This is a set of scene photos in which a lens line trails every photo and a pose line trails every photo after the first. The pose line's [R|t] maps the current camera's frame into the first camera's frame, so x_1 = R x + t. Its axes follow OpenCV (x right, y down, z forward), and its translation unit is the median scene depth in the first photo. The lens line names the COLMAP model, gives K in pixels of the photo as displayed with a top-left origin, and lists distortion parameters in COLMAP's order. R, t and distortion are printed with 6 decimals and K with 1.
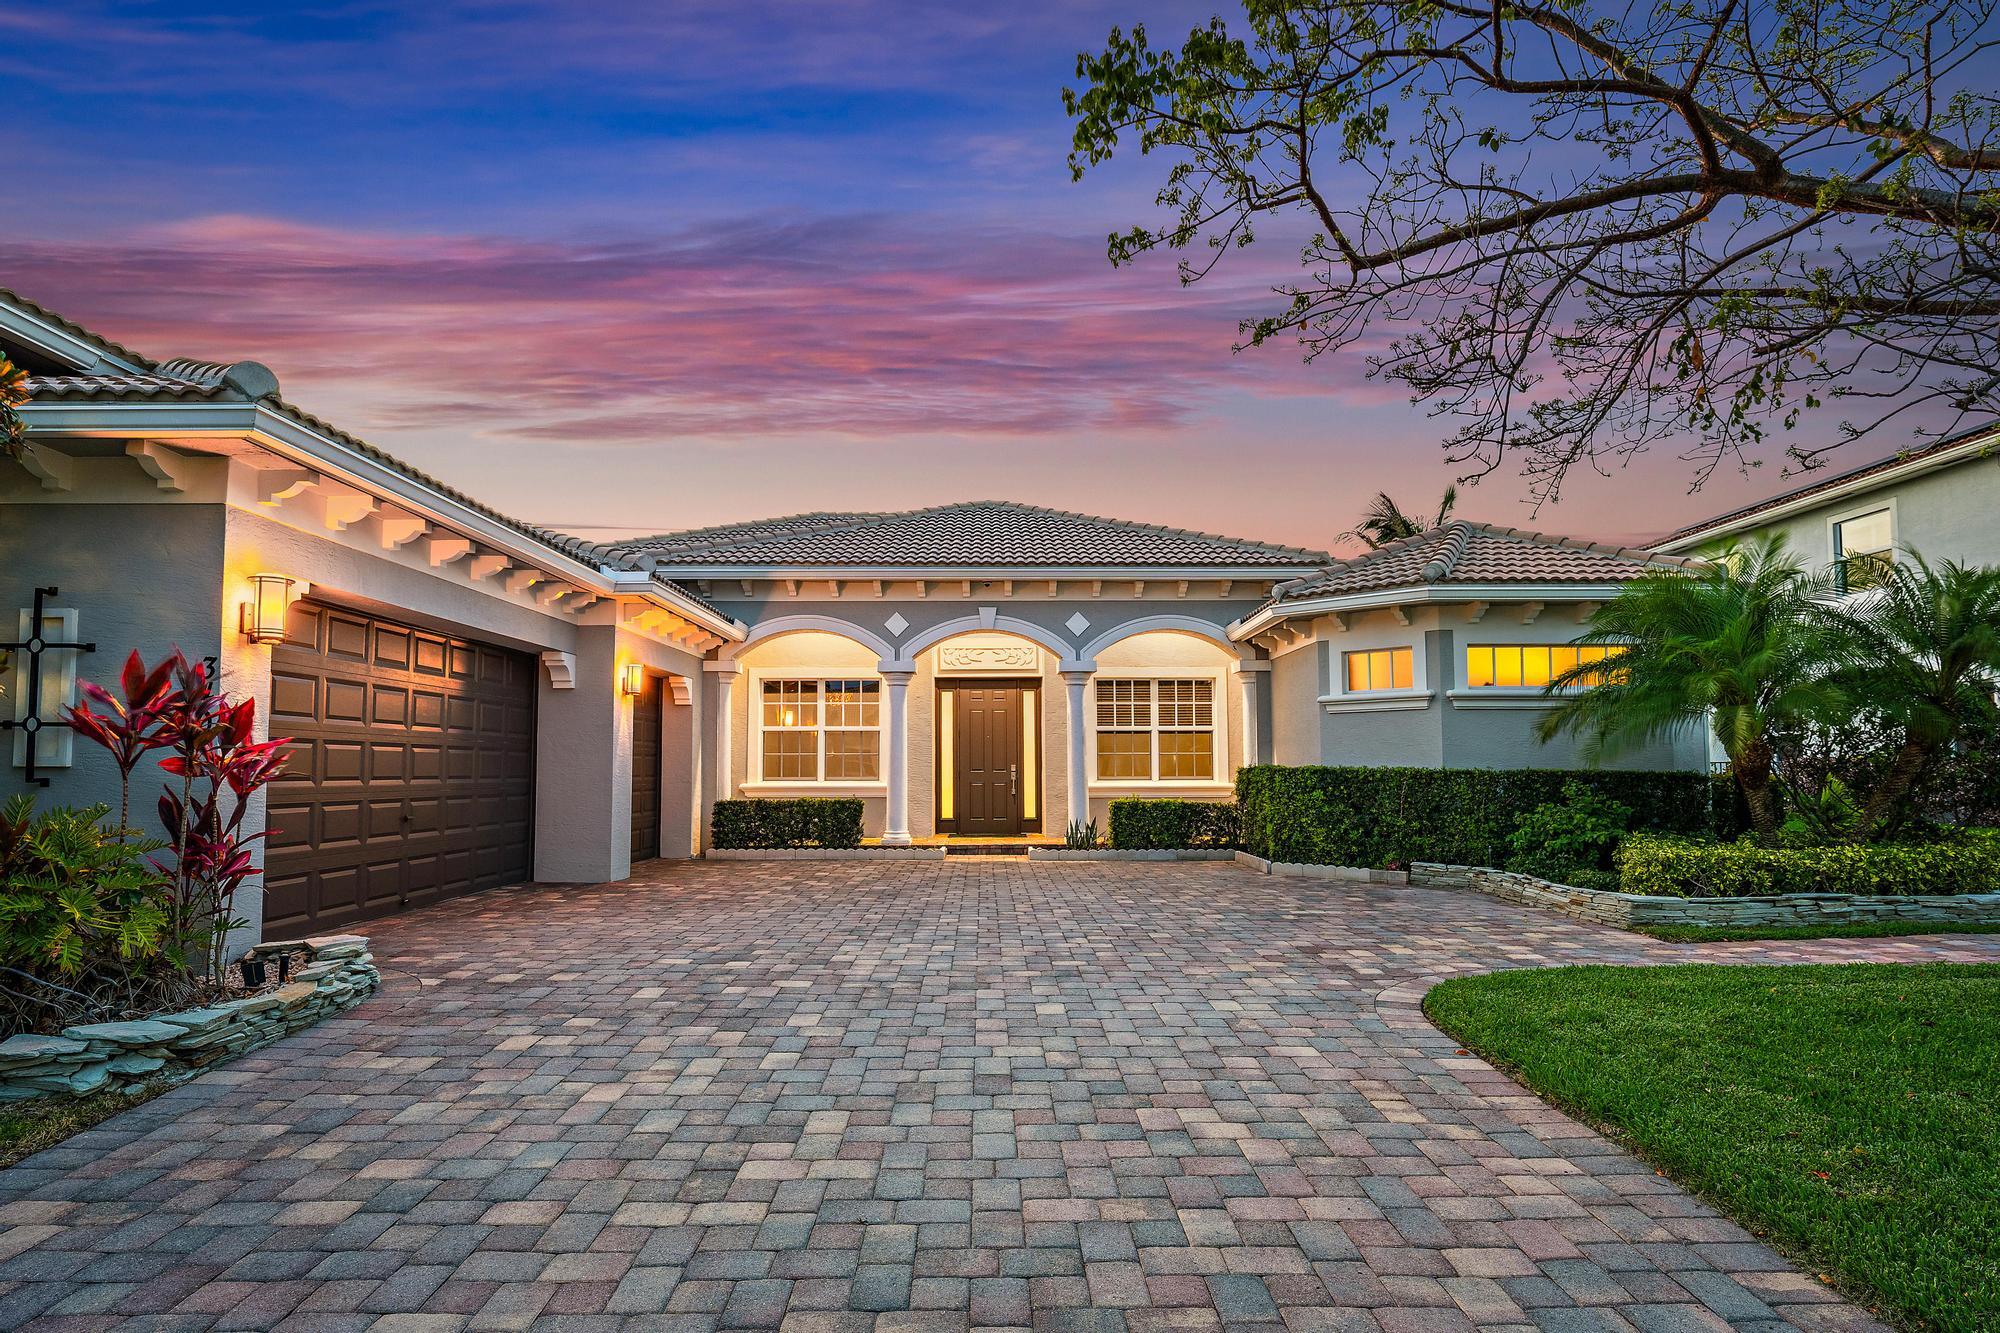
lens RADIAL K [[1098.9, 0, 1002.5], [0, 1098.9, 705.2], [0, 0, 1]] dist [0.000661, 0.000055]
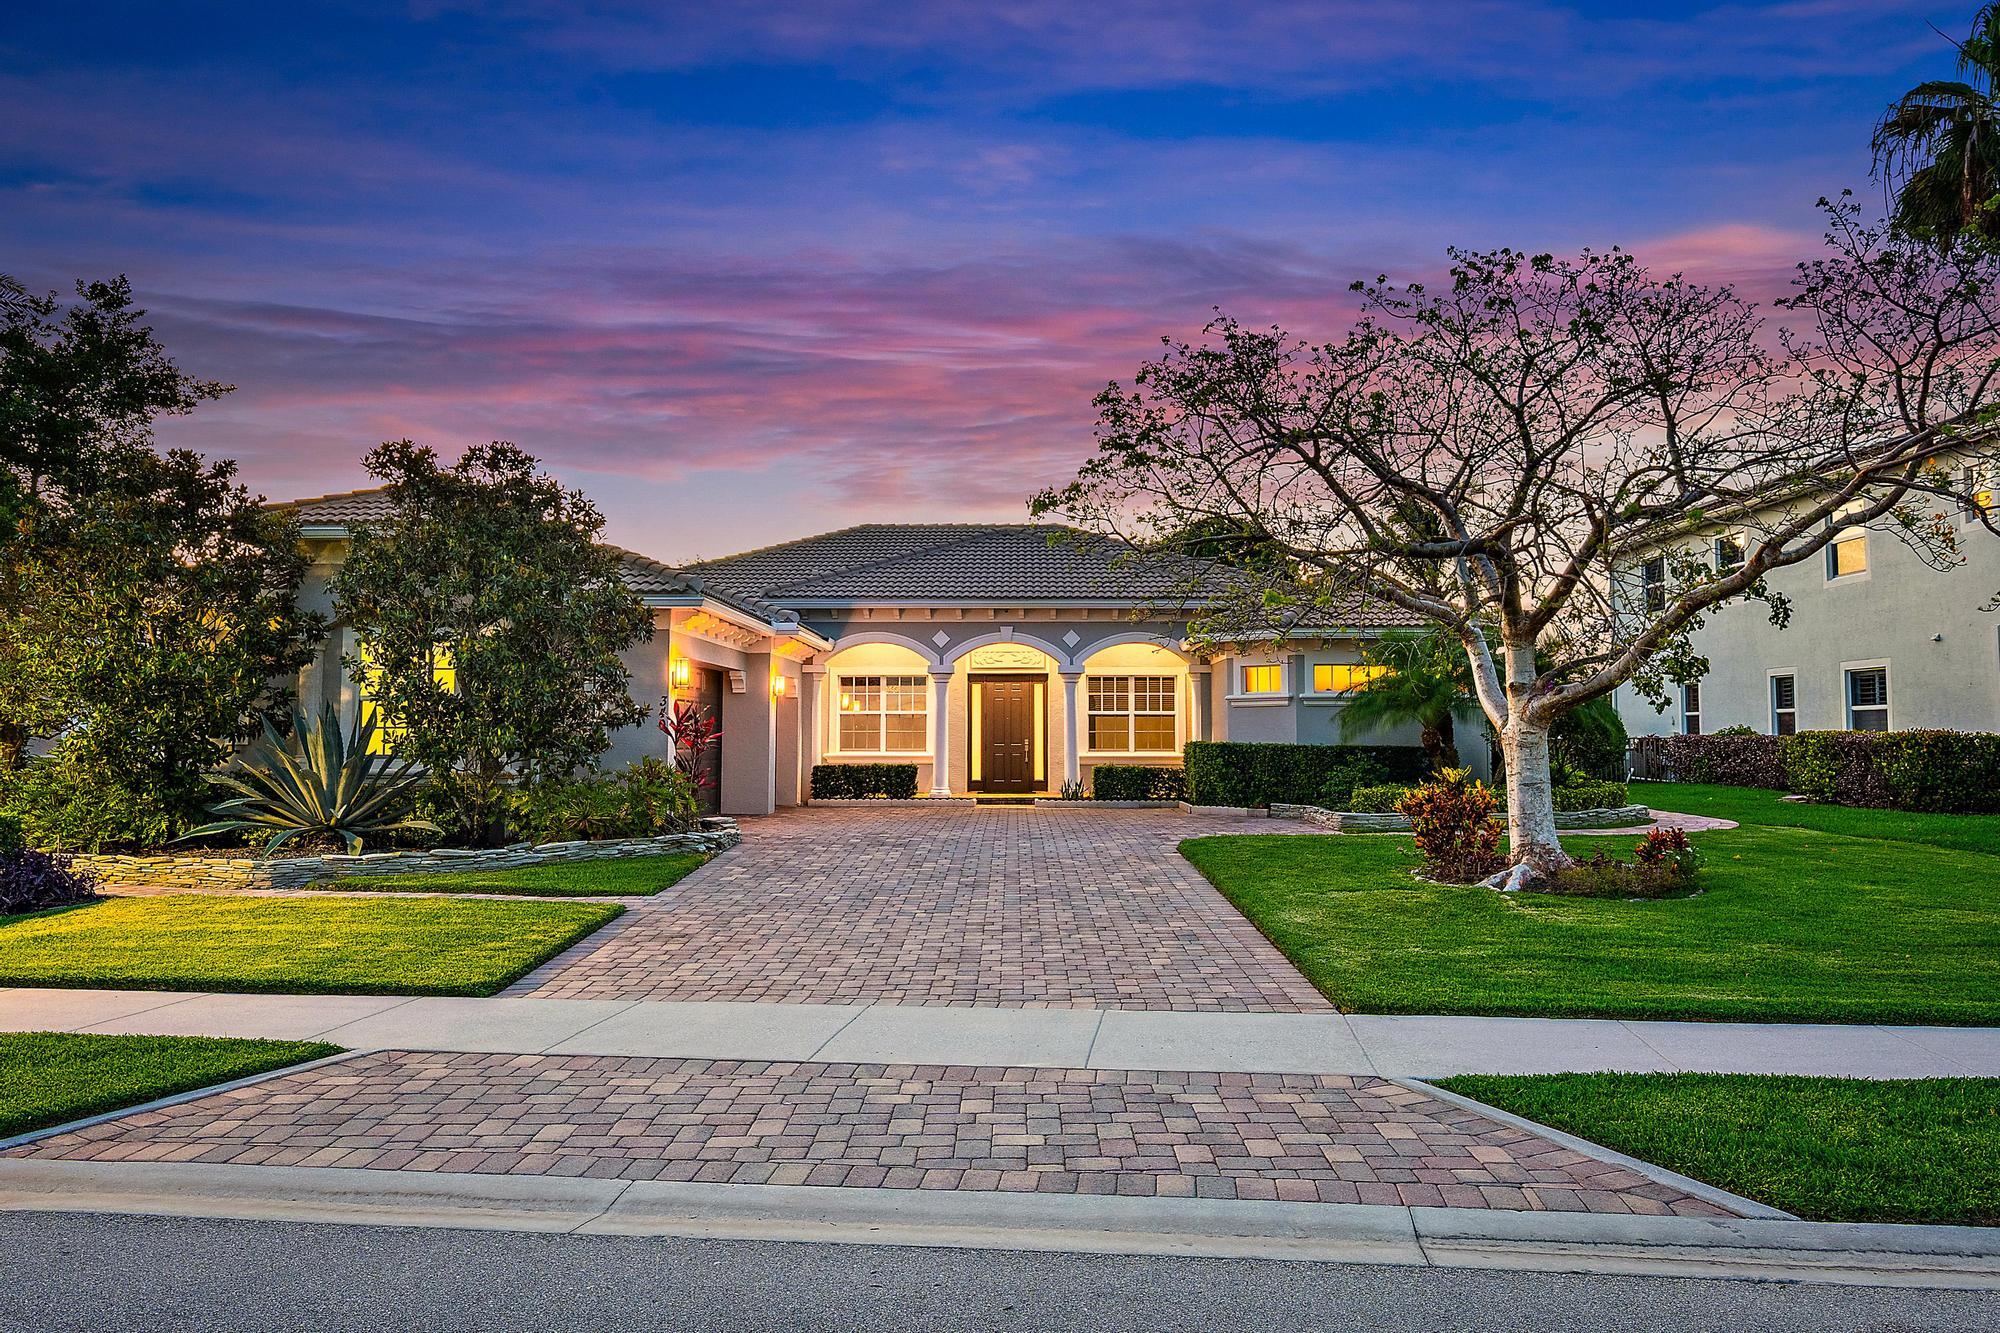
lens RADIAL K [[1137.5, 0, 1000.0], [0, 1137.5, 666.5], [0, 0, 1]] dist [-0.000917, -0.000240]
pose [[0.999671, 0.001587, -0.025608, 0.014837], [-0.001774, 0.999972, -0.007276, -0.027412], [0.025595, 0.007319, 0.999646, -0.426322]]
